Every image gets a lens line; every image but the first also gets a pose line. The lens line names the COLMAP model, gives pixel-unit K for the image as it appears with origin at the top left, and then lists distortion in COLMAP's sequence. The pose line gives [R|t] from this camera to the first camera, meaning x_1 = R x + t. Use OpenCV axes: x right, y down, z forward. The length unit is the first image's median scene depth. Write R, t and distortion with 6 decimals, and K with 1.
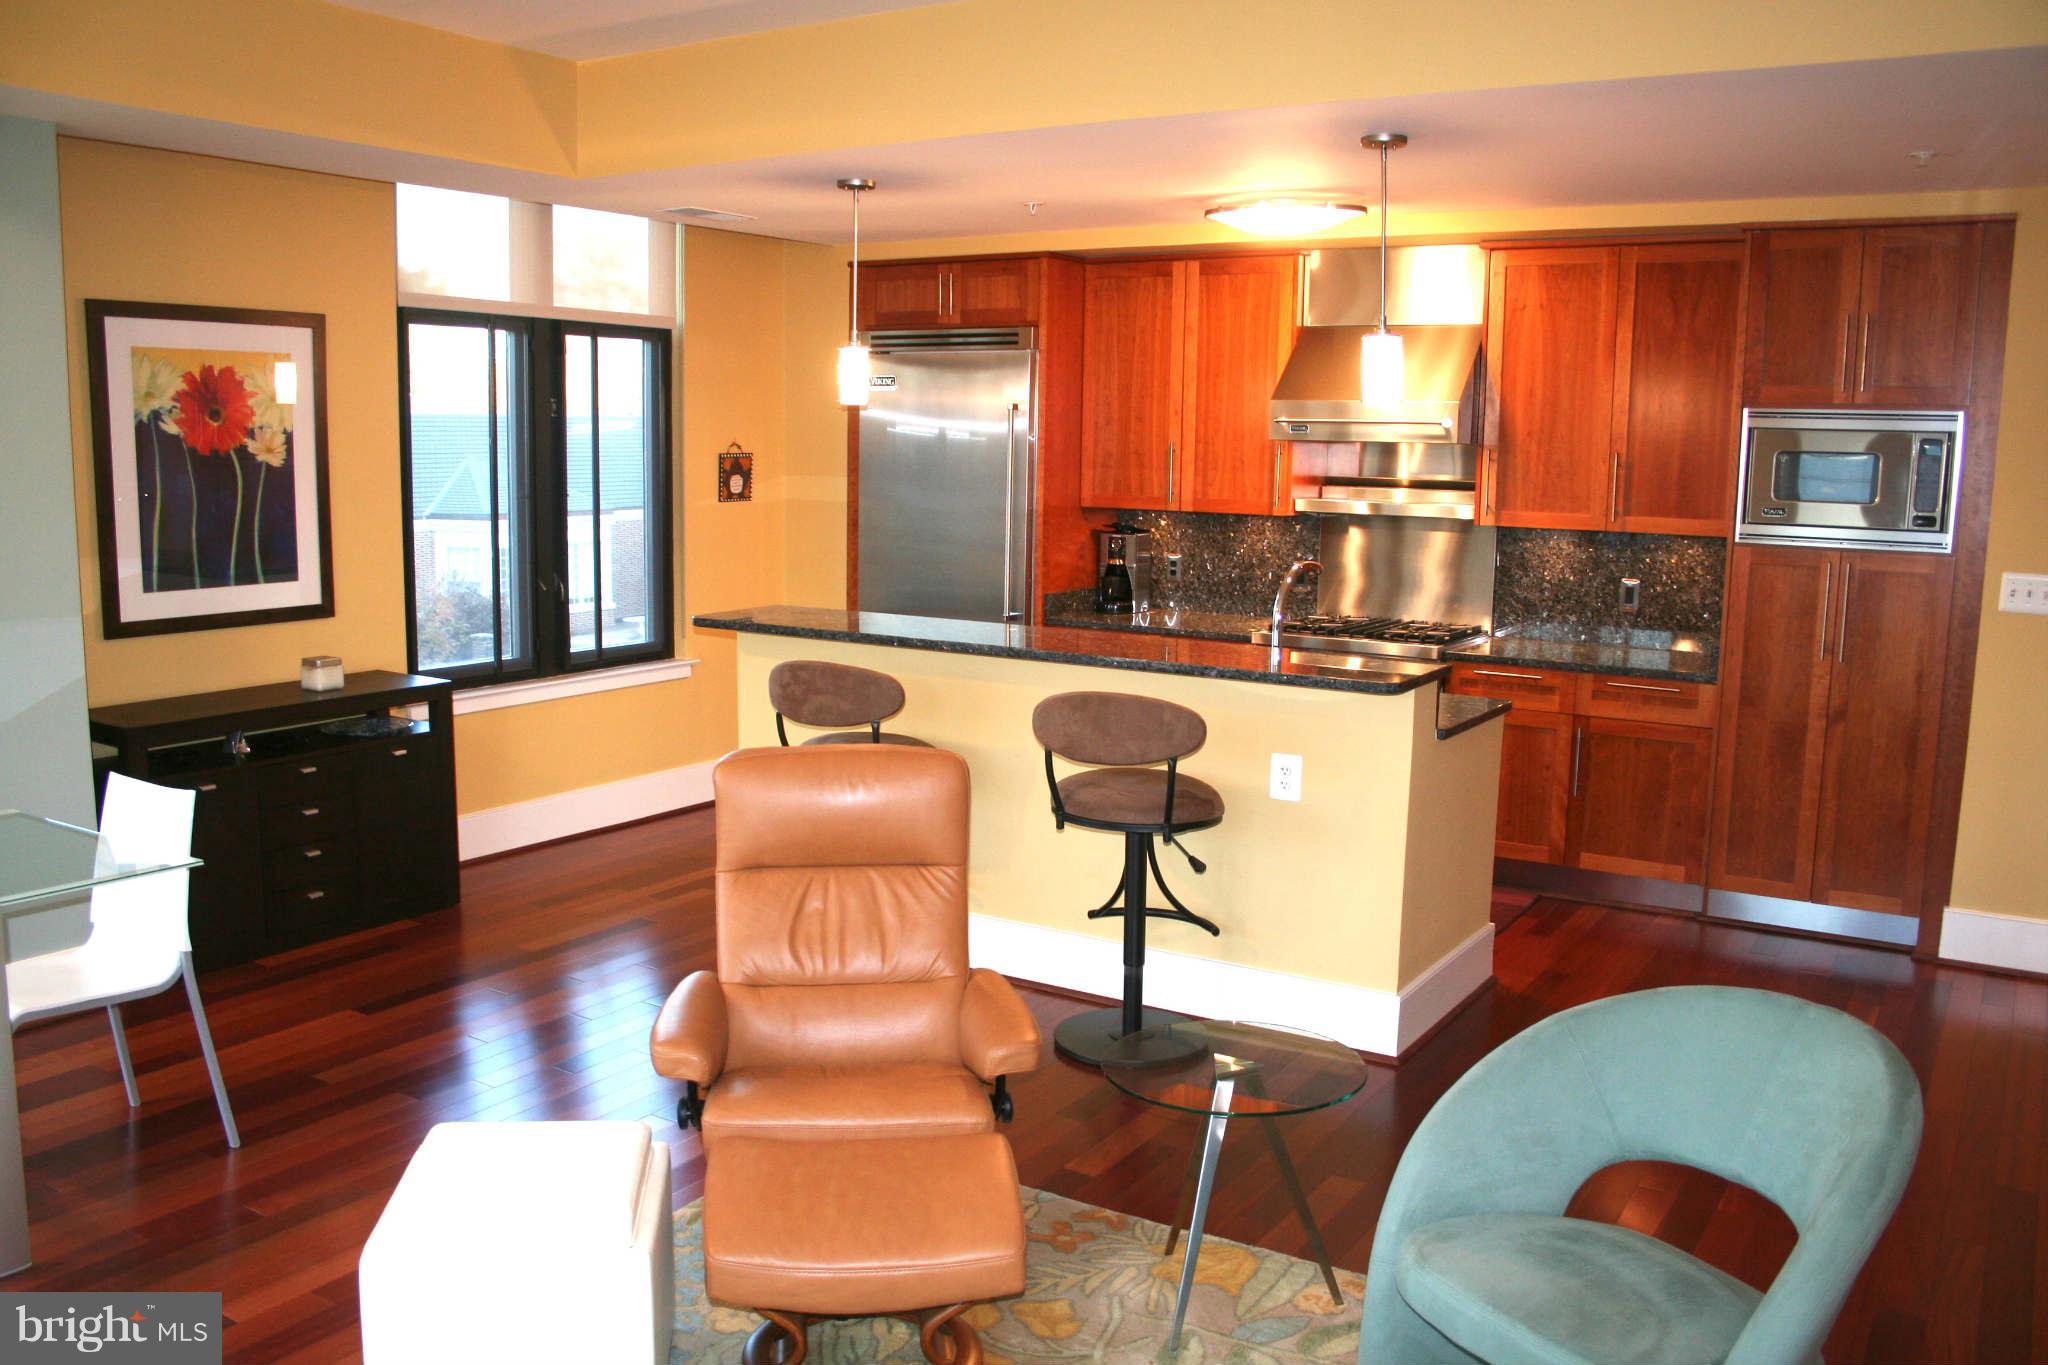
lens RADIAL K [[1699.9, 0, 1014.0], [0, 1699.9, 696.1], [0, 0, 1]] dist [-0.158327, 0.141828]
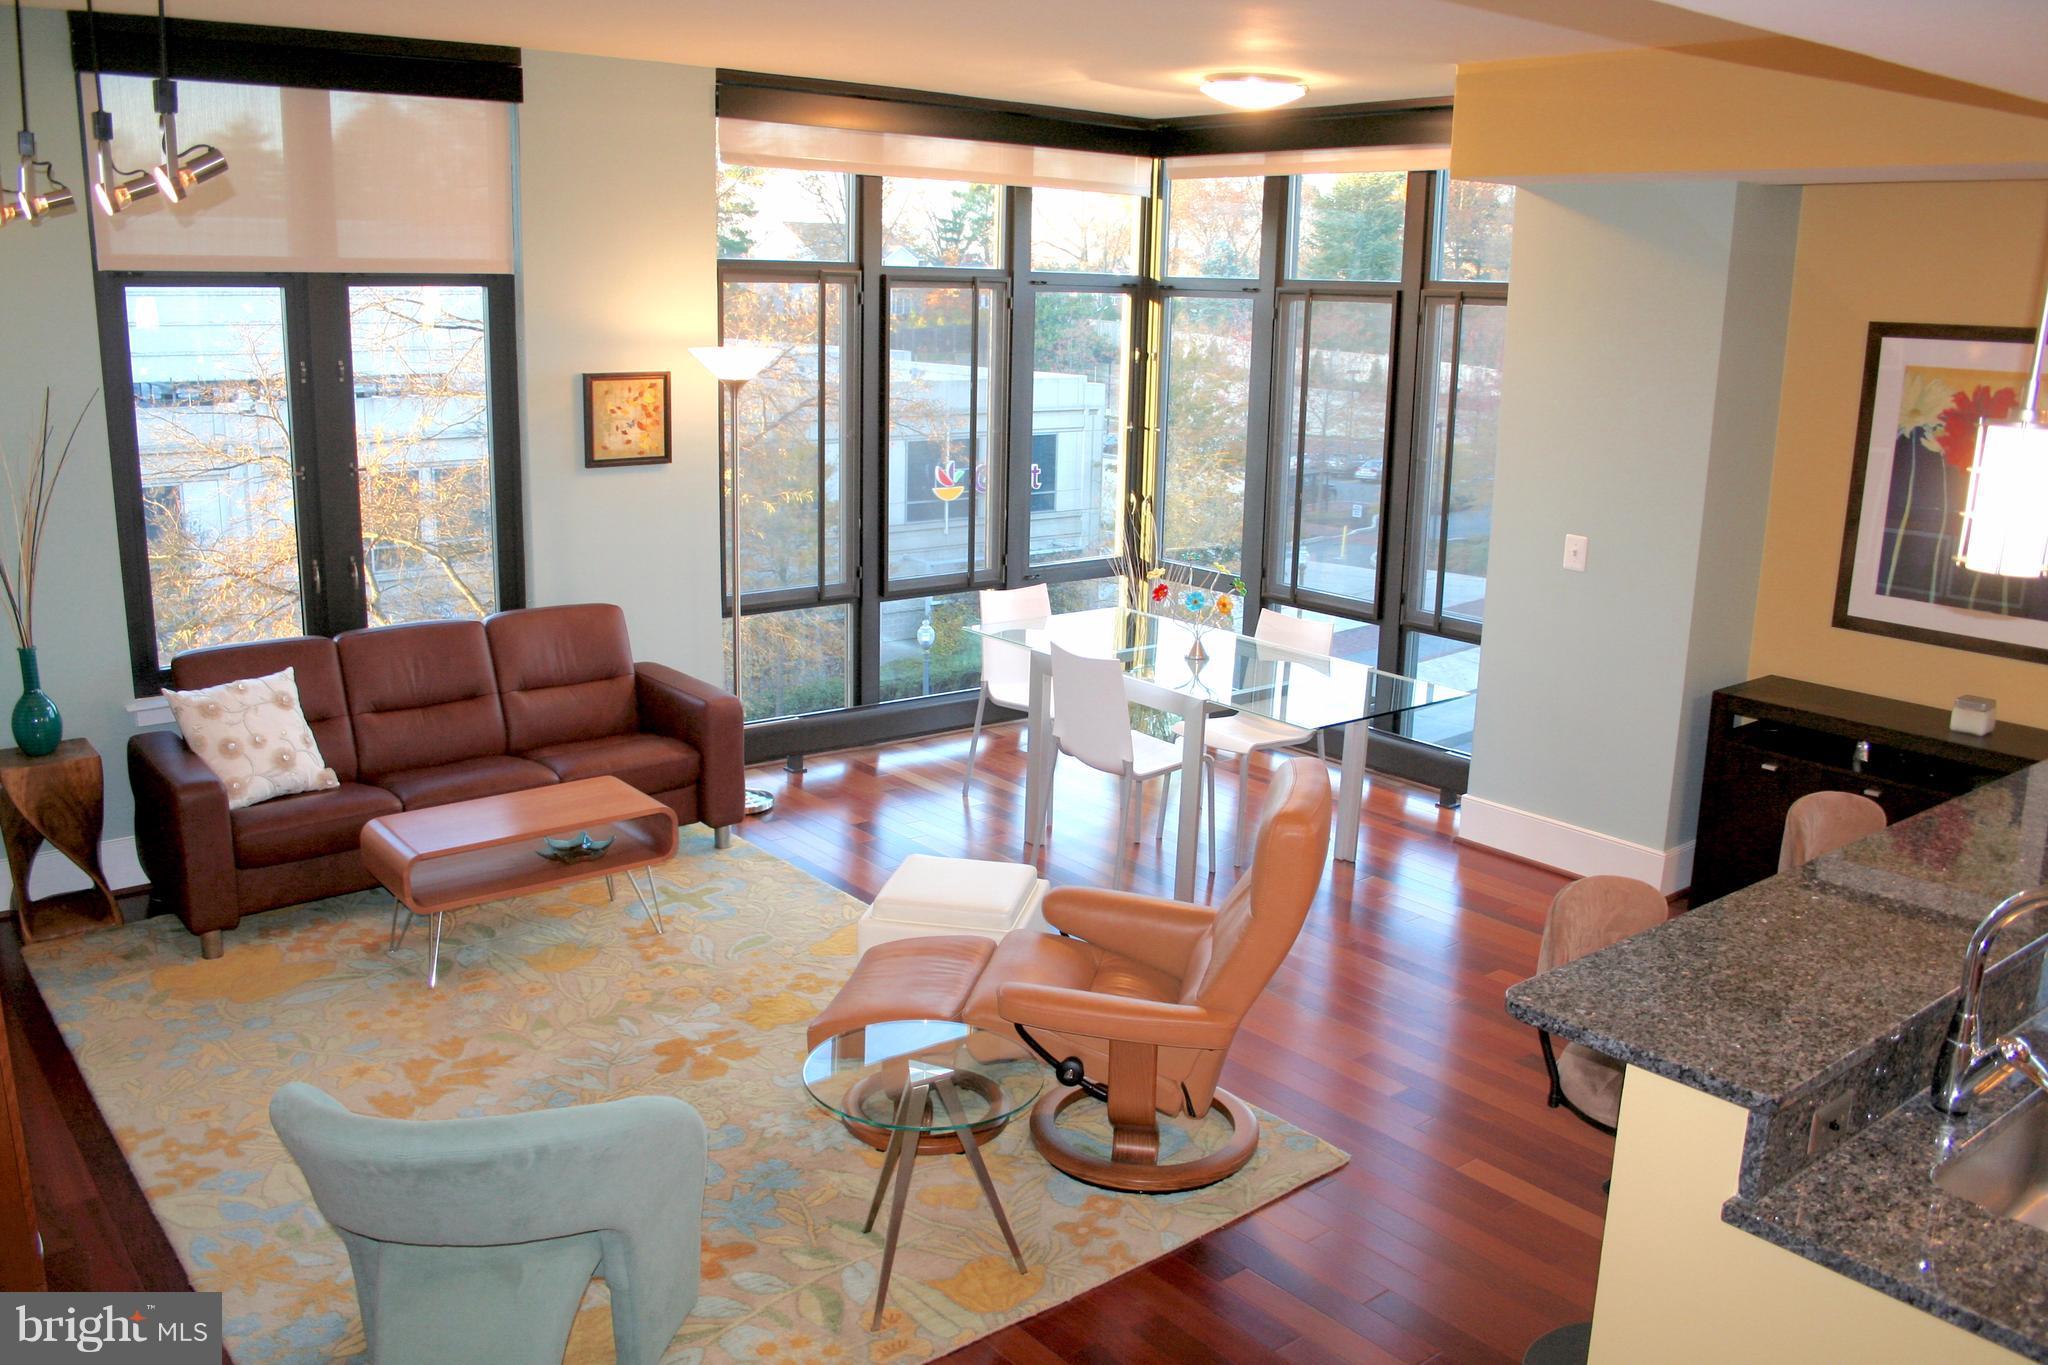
lens RADIAL K [[1699.9, 0, 1014.0], [0, 1699.9, 696.1], [0, 0, 1]] dist [-0.158327, 0.141828]
pose [[-0.317865, 0.204775, -0.925759, 0.612596], [-0.170617, 0.948106, 0.268301, -0.179109], [0.932658, 0.243233, -0.266431, 0.726084]]
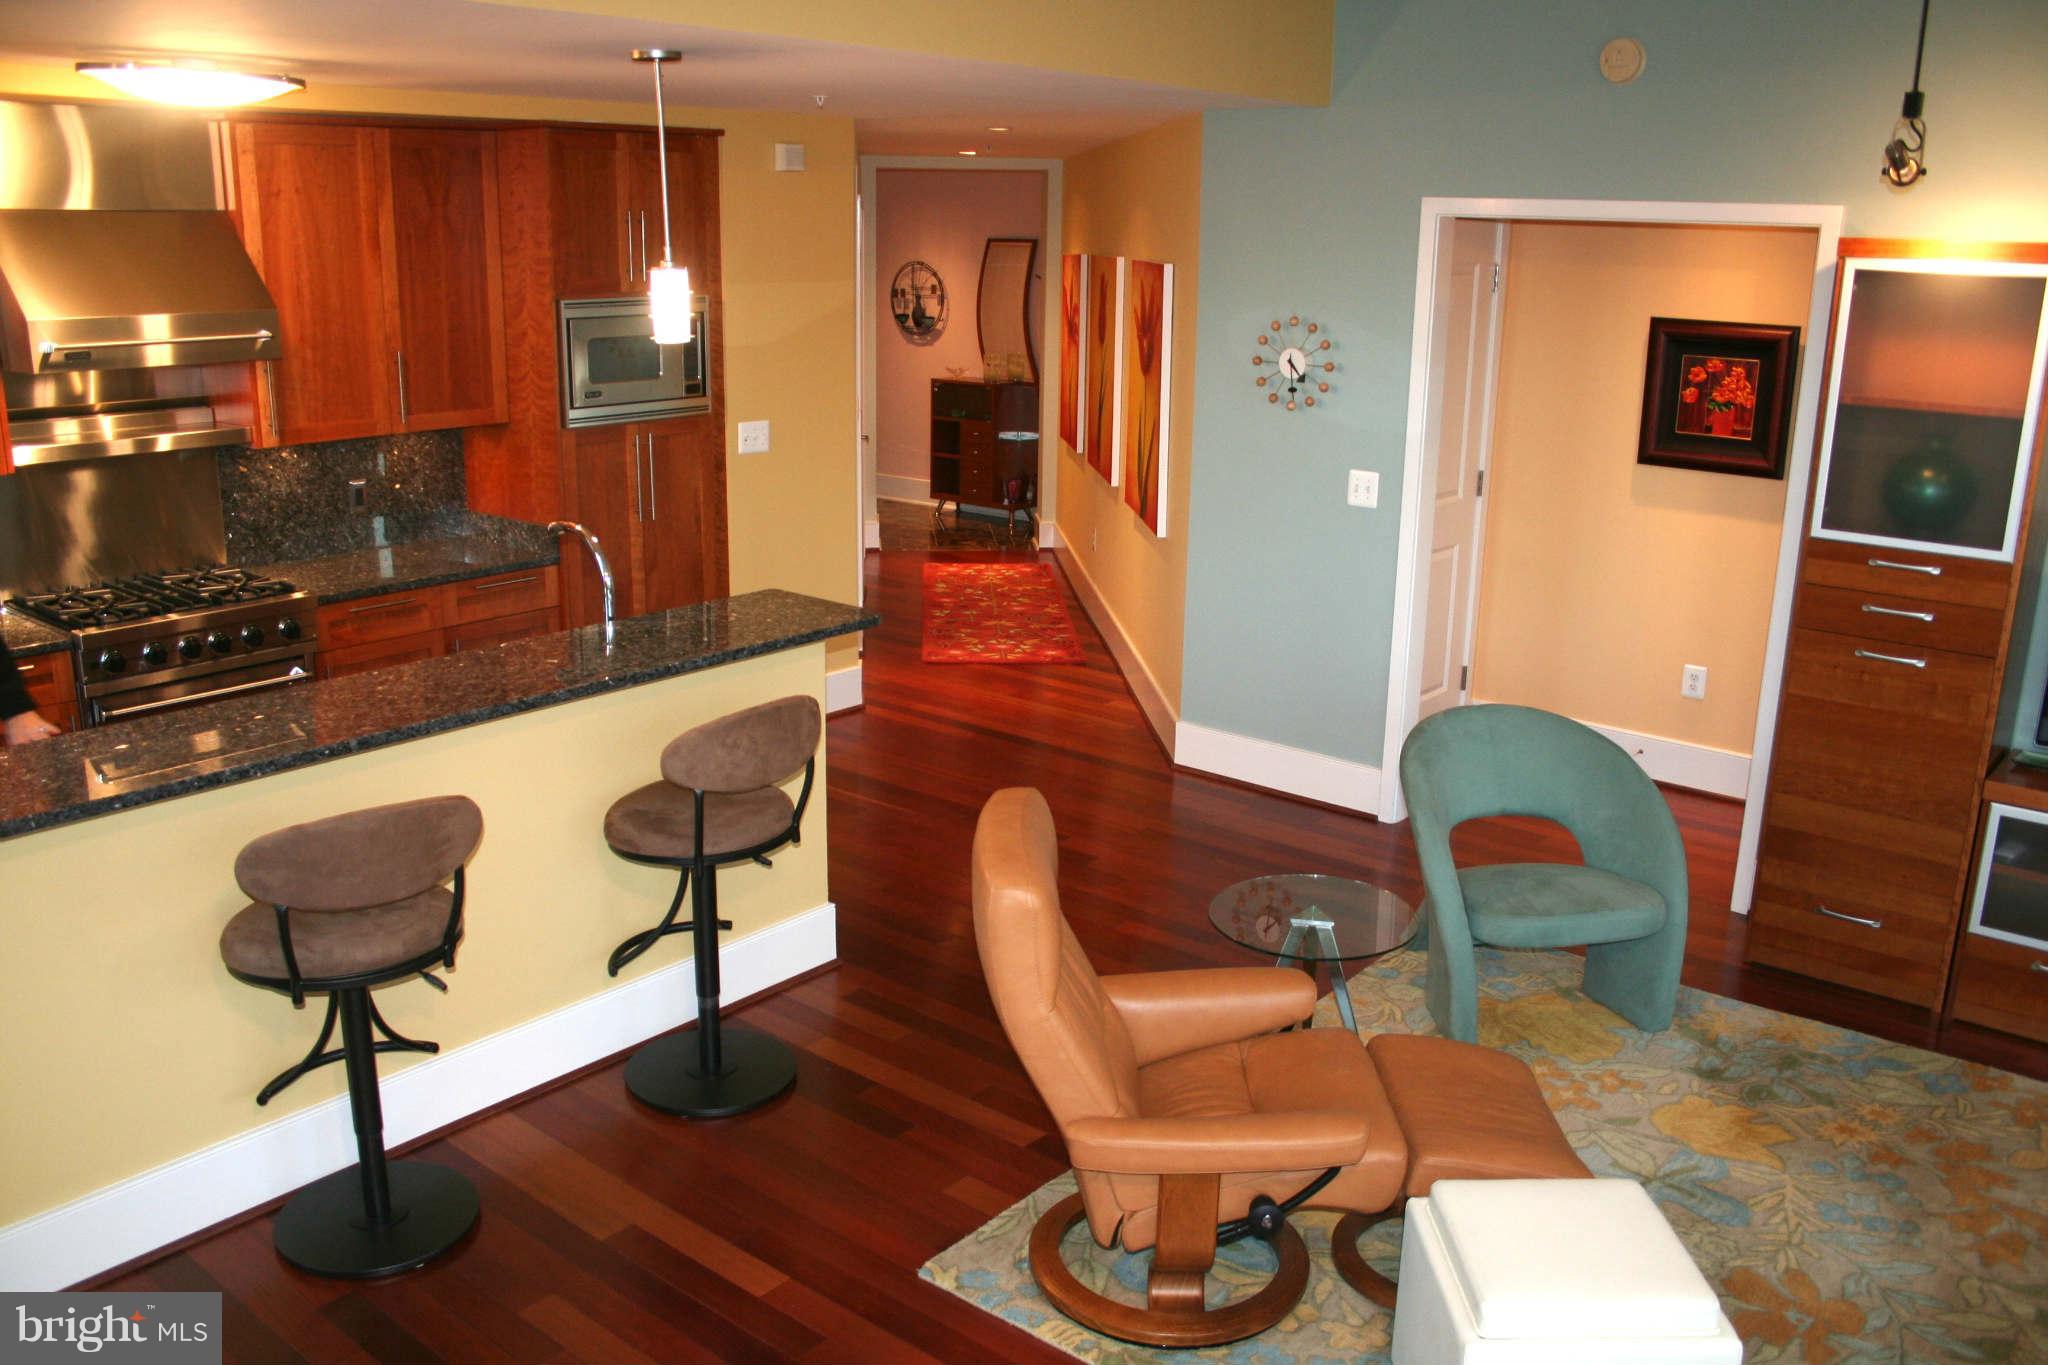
lens RADIAL K [[1699.9, 0, 1014.0], [0, 1699.9, 696.1], [0, 0, 1]] dist [-0.158327, 0.141828]
pose [[0.127851, -0.278632, 0.951850, -0.594777], [0.139419, 0.955245, 0.260900, -0.168724], [-0.981945, 0.099350, 0.160976, 0.563135]]
